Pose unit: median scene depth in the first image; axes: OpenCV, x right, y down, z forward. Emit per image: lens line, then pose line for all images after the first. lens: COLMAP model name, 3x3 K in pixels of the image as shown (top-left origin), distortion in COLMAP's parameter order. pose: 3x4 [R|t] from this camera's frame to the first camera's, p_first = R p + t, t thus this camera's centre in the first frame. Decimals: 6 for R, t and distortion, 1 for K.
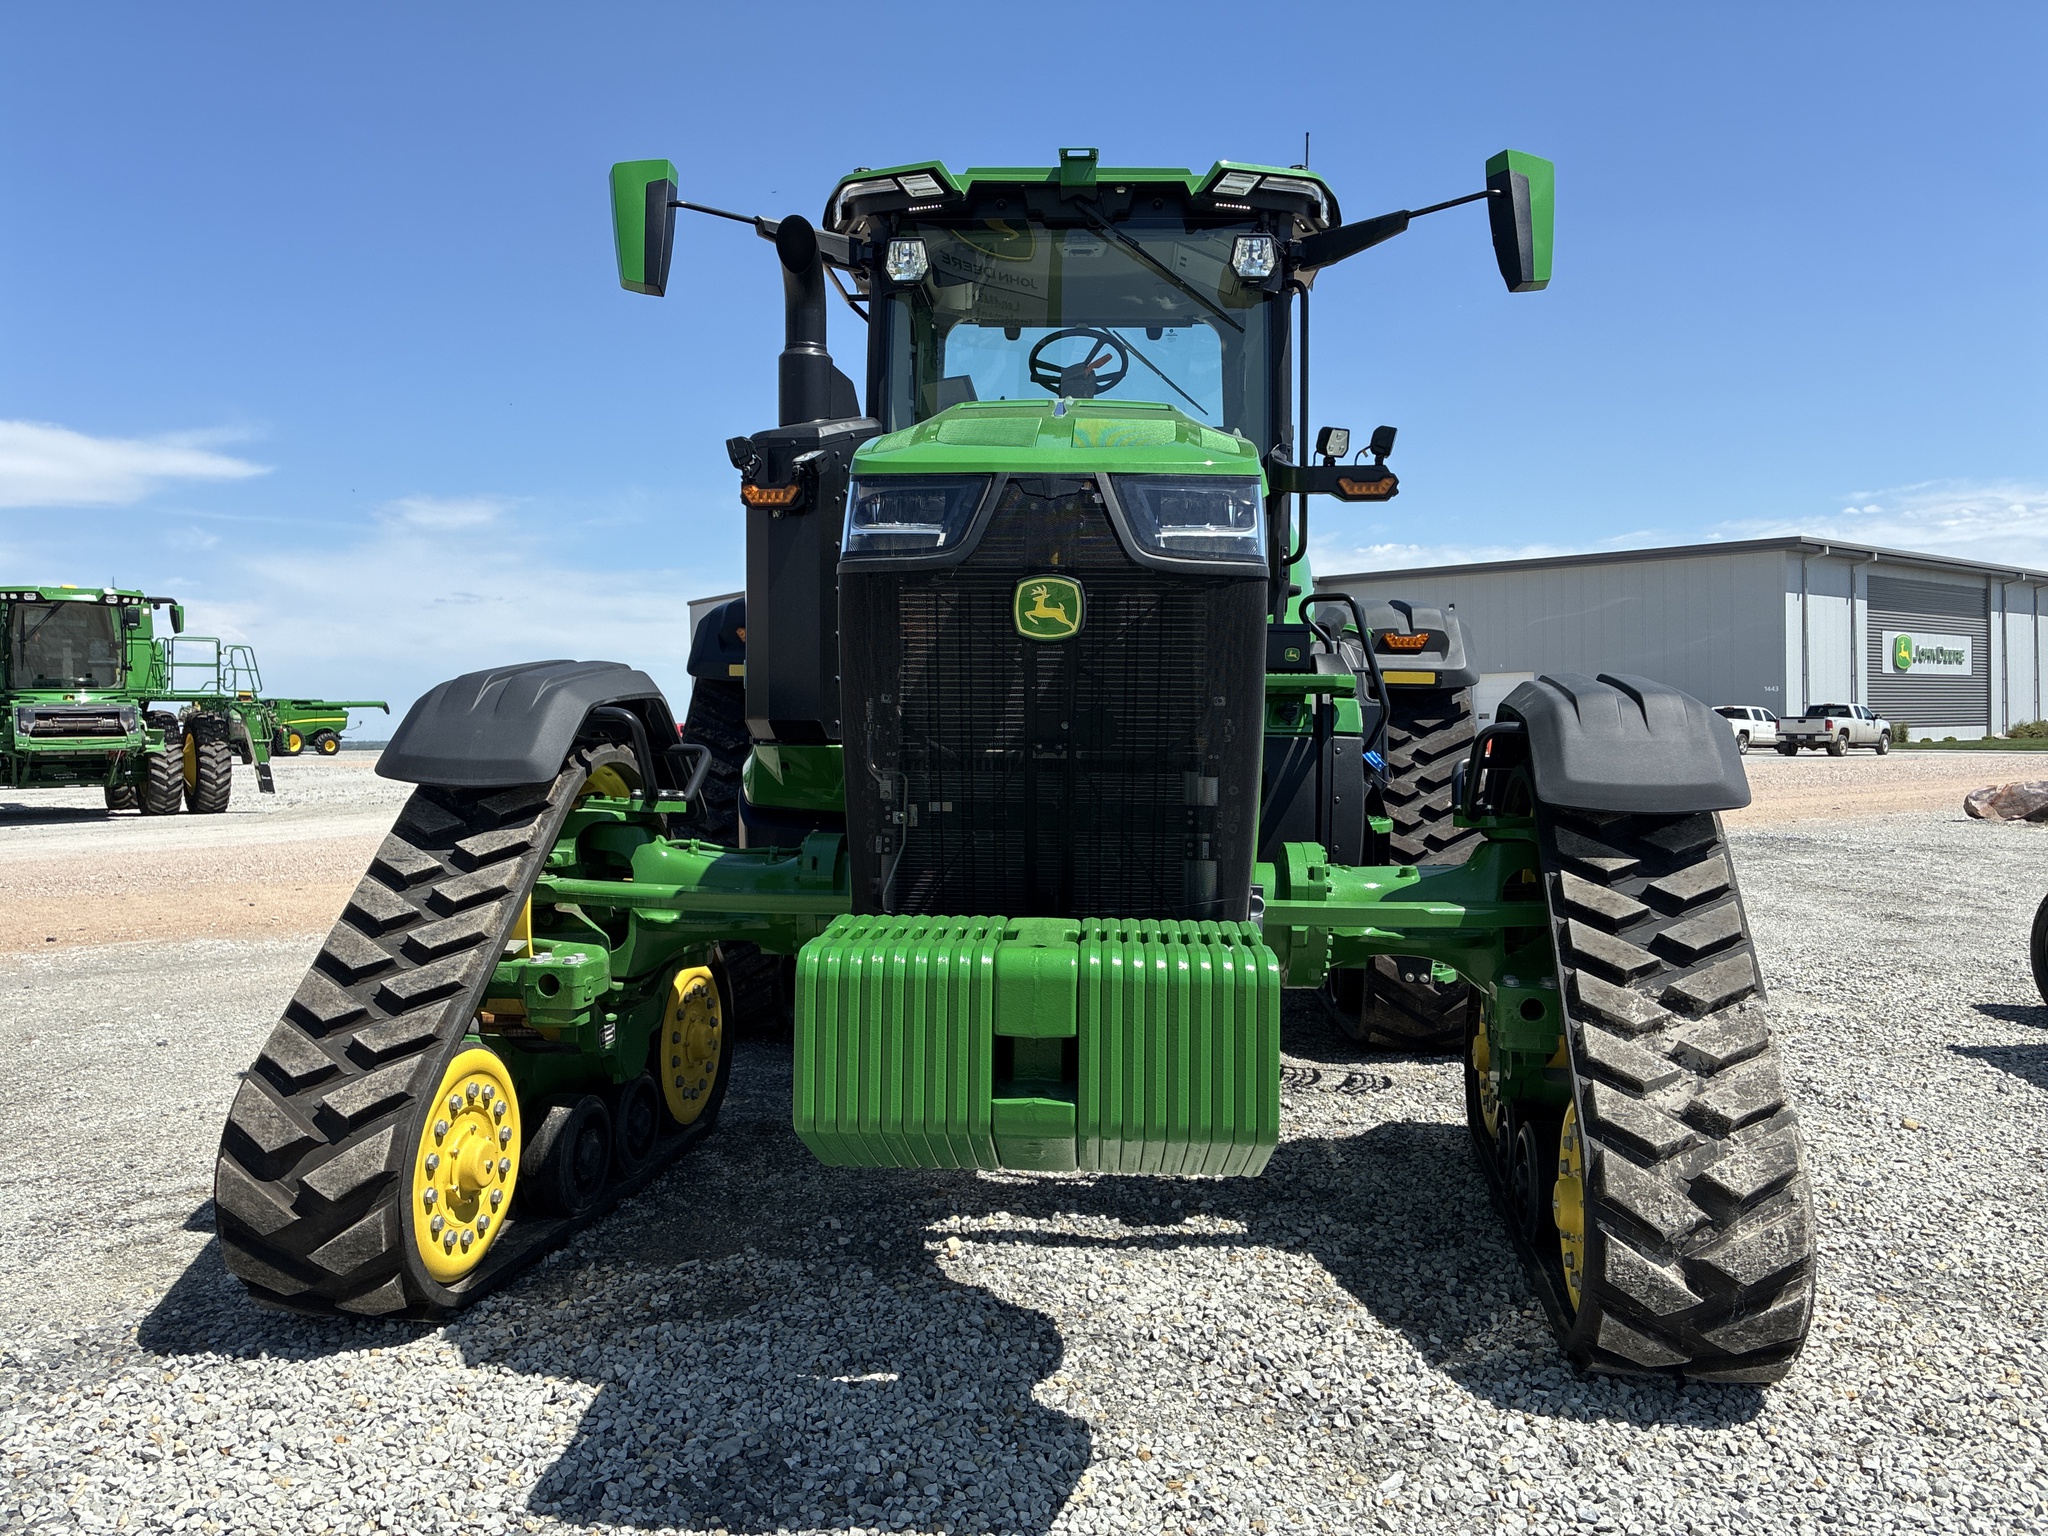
lens RADIAL K [[1539.0, 0, 1024.9], [0, 1539.0, 740.2], [0, 0, 1]] dist [0.038629, -0.049686]
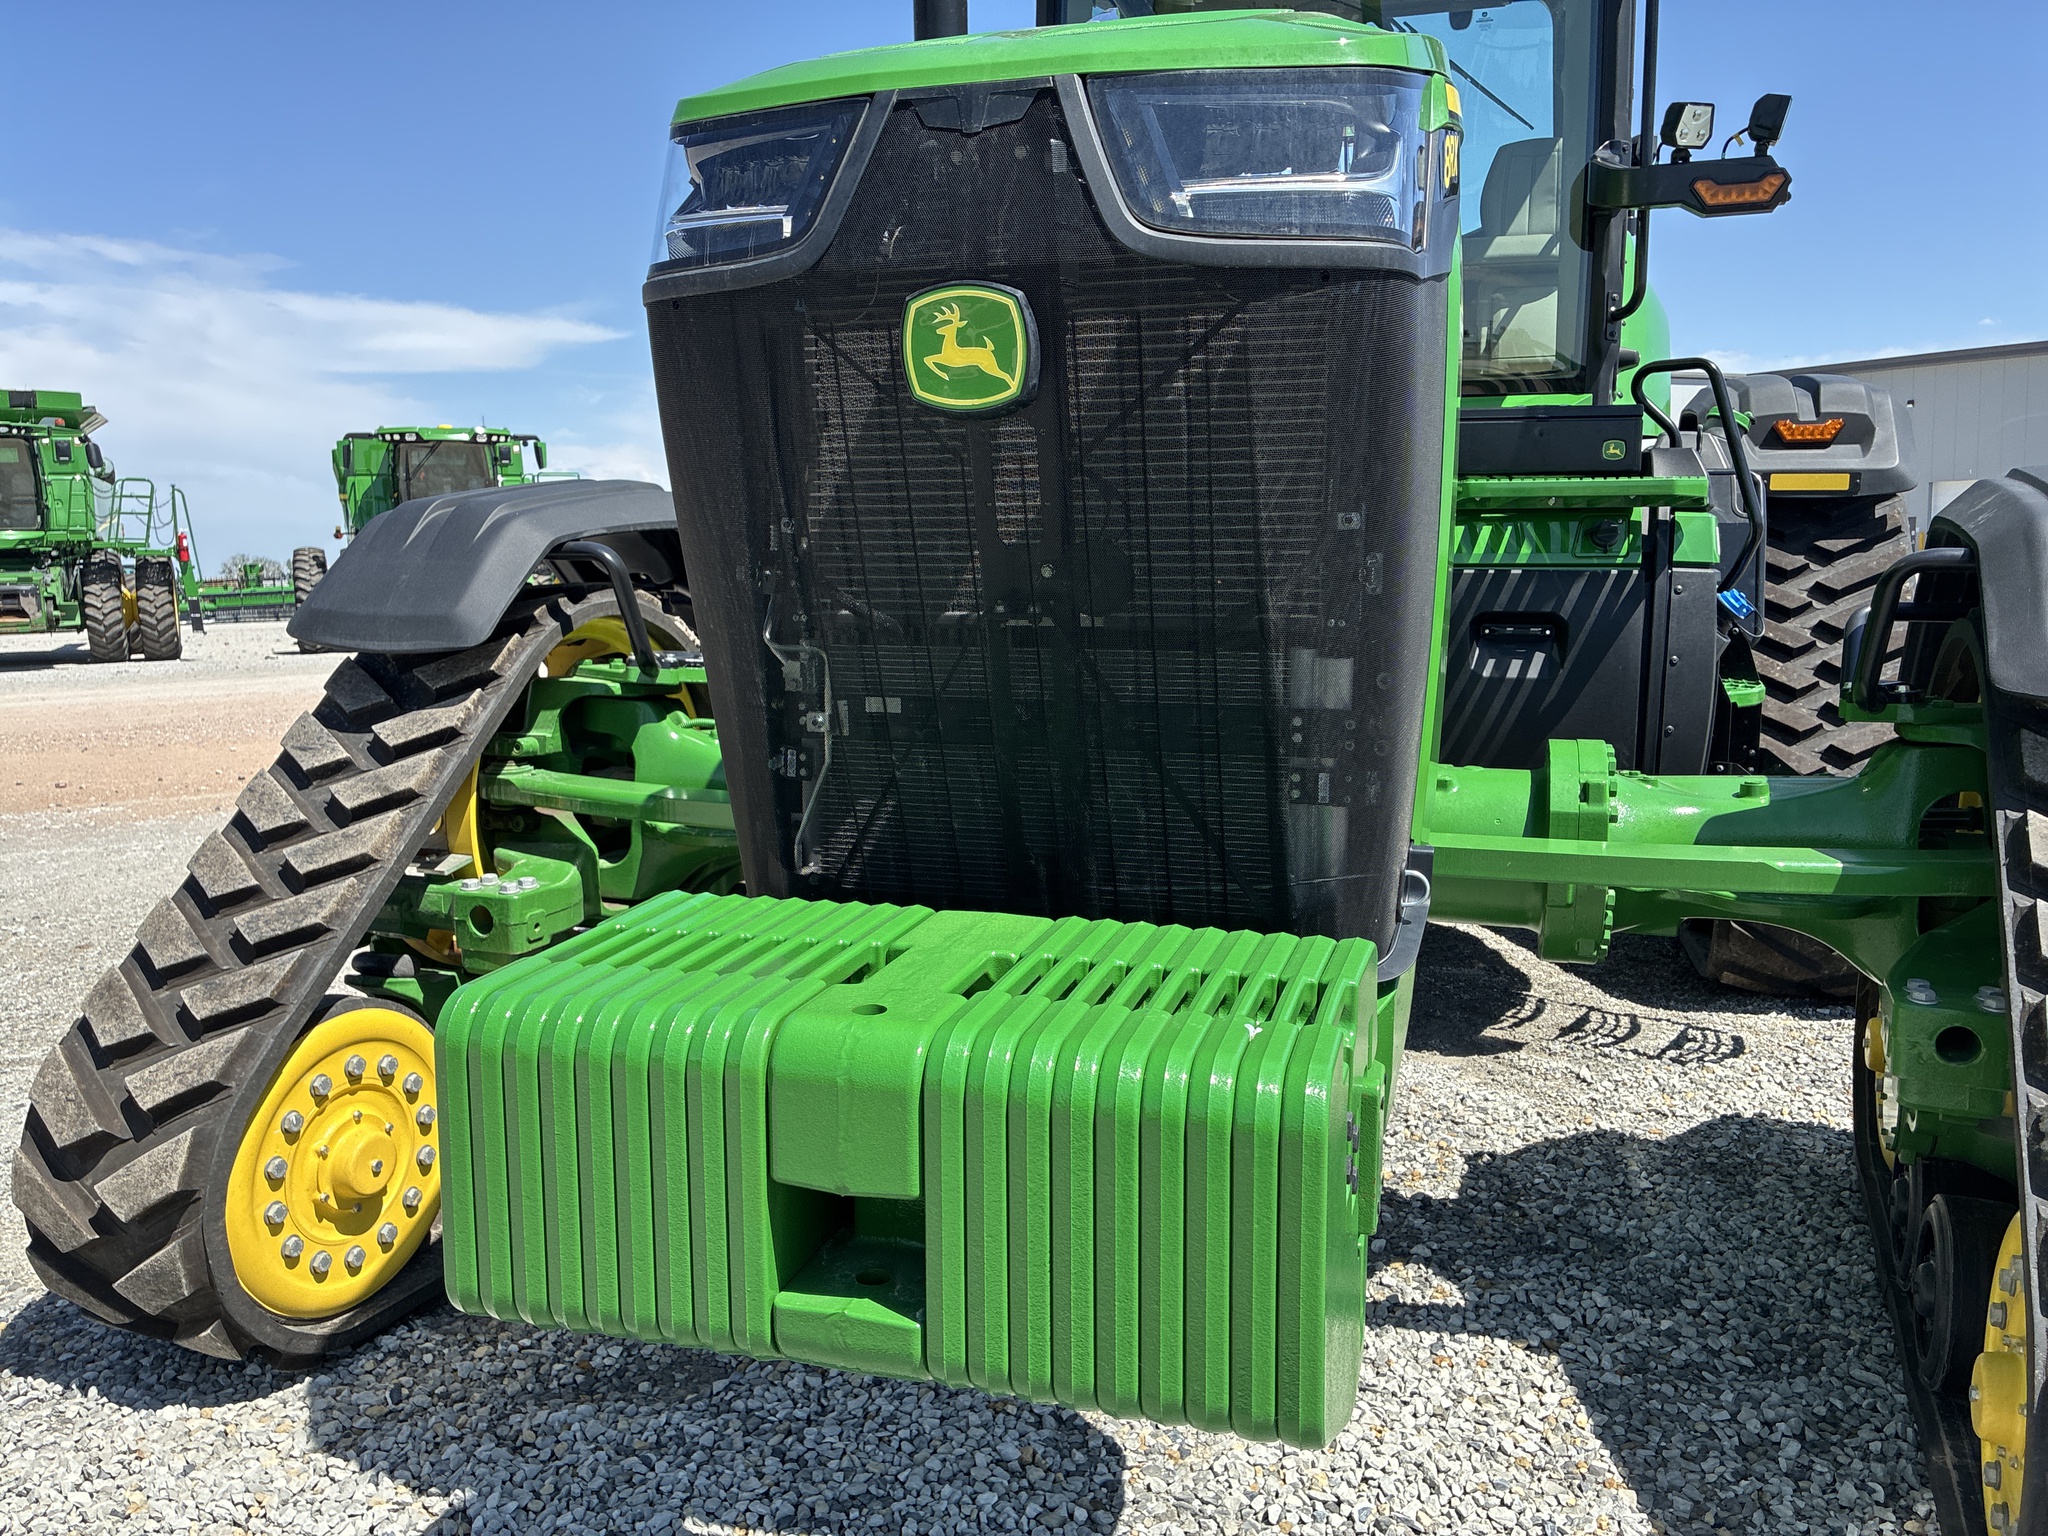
lens RADIAL K [[1539.0, 0, 1024.9], [0, 1539.0, 740.2], [0, 0, 1]] dist [0.038629, -0.049686]
pose [[0.970715, 0.018375, -0.239532, 0.119560], [0.008743, 0.993708, 0.111660, -0.008150], [0.240077, -0.110484, 0.964446, 0.349224]]
